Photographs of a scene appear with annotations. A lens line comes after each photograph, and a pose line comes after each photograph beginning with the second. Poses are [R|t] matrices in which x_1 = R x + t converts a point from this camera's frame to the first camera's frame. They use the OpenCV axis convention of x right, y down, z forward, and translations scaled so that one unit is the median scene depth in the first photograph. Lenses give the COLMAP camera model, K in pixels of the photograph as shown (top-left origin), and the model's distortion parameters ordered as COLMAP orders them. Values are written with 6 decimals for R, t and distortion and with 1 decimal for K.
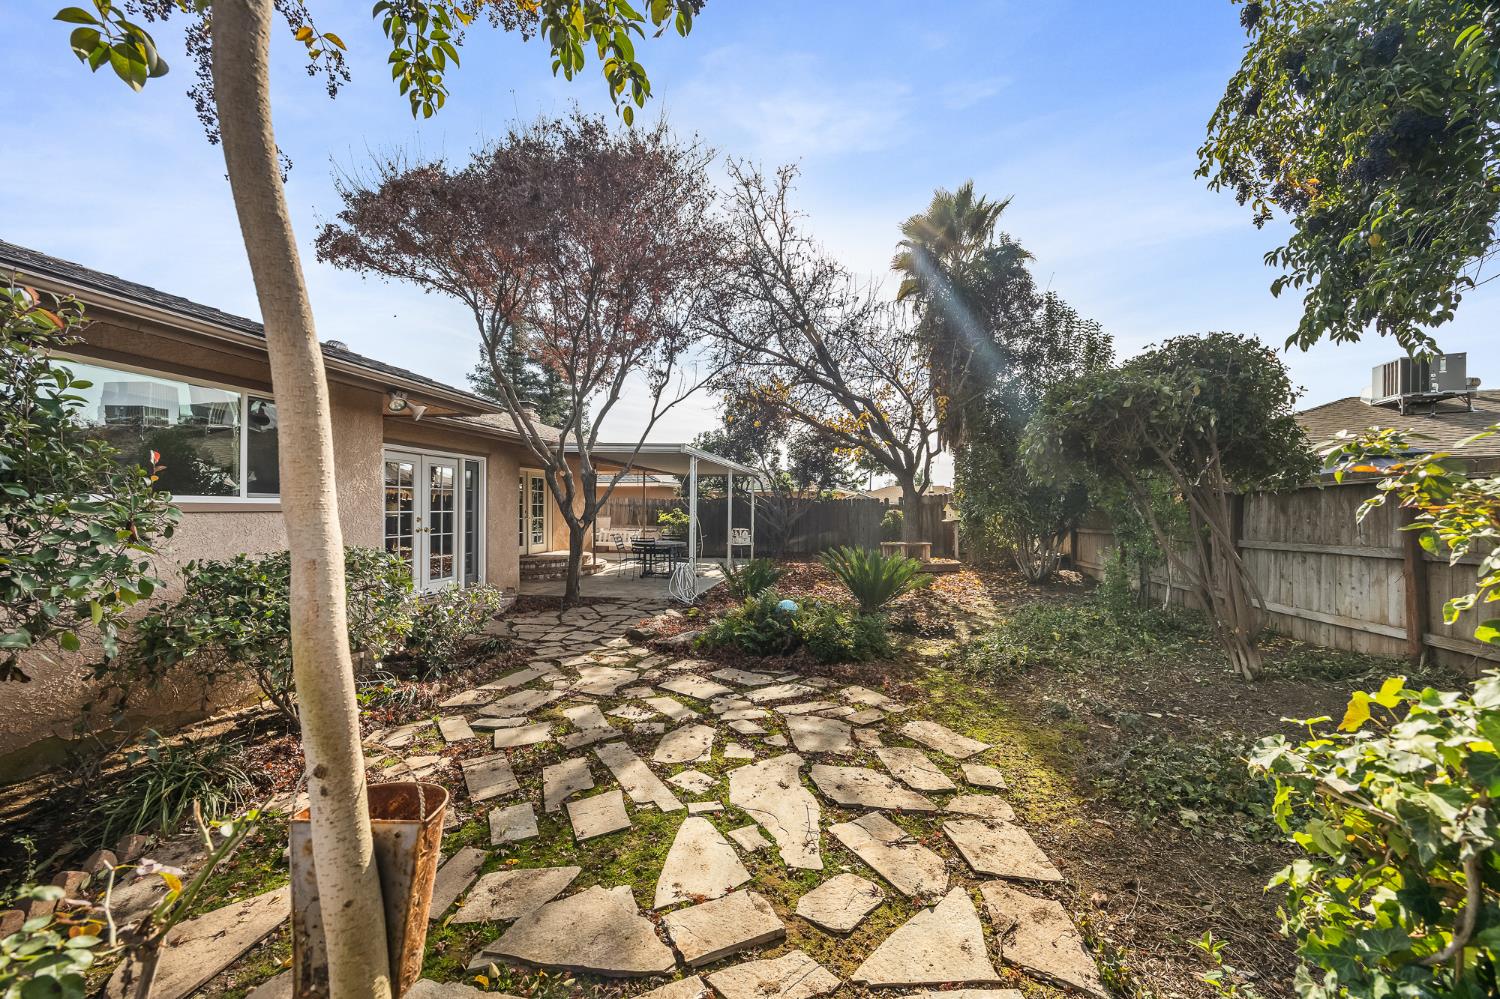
lens RADIAL K [[582.5, 0, 754.0], [0, 582.5, 506.1], [0, 0, 1]] dist [-0.001066, -0.000126]
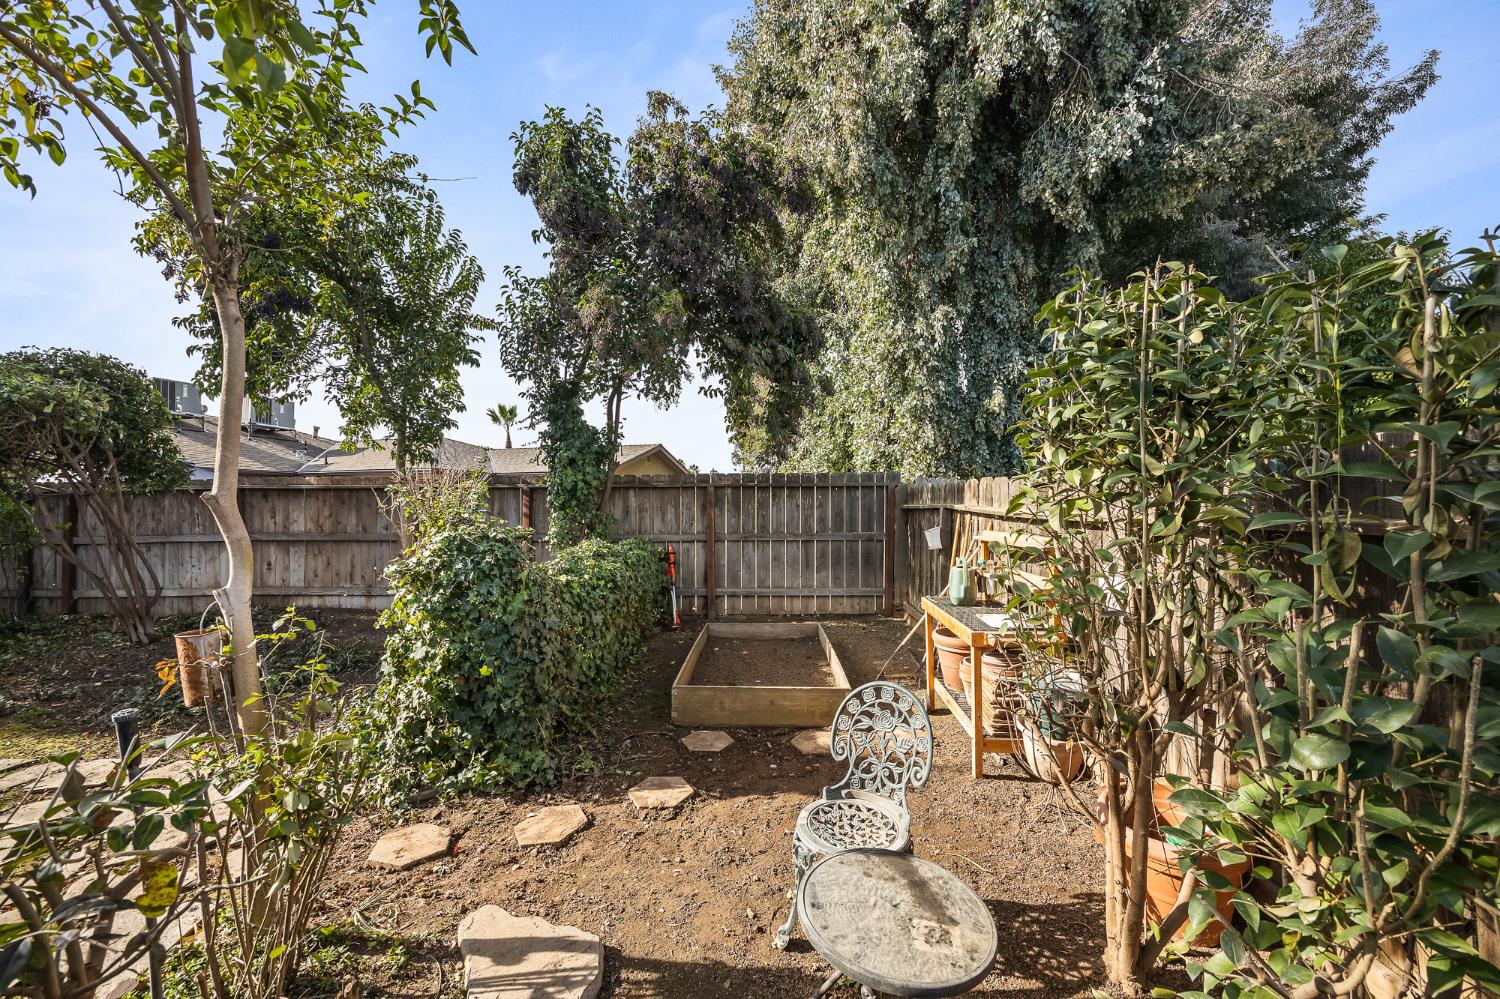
lens RADIAL K [[582.5, 0, 754.0], [0, 582.5, 506.1], [0, 0, 1]] dist [-0.001066, -0.000126]
pose [[-0.114784, 0.000289, 0.993390, -0.354445], [0.000275, 1.000000, -0.000259, 0.001687], [-0.993390, 0.000244, -0.114784, -0.103606]]
